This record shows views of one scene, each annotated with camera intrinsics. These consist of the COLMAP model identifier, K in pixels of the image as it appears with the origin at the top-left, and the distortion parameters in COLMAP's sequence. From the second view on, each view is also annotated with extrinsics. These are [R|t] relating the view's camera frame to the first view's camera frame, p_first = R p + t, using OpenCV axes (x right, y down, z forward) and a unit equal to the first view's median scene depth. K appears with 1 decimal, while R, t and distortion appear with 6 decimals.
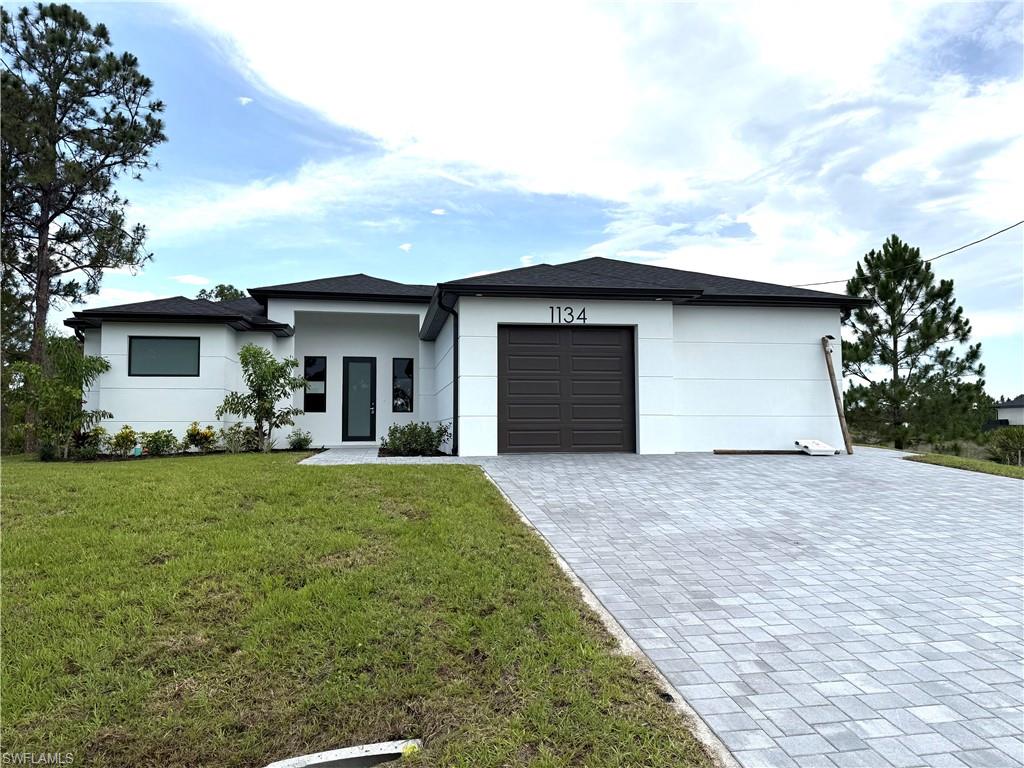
lens RADIAL K [[716.6, 0, 531.0], [0, 716.6, 391.1], [0, 0, 1]] dist [0.058419, -0.075298]
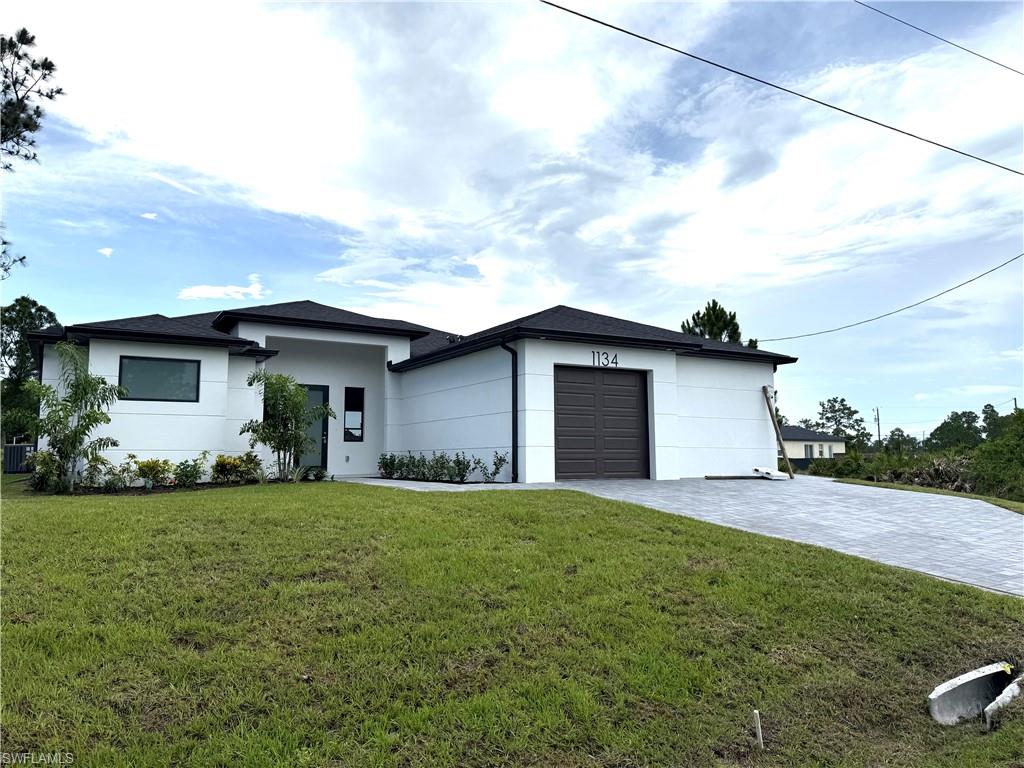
lens RADIAL K [[716.6, 0, 515.3], [0, 716.6, 398.9], [0, 0, 1]] dist [0.058419, -0.075298]
pose [[0.936421, 0.031127, 0.349496, -0.287622], [-0.019783, 0.999157, -0.035982, 0.001193], [-0.350321, 0.026780, 0.936247, -0.016739]]
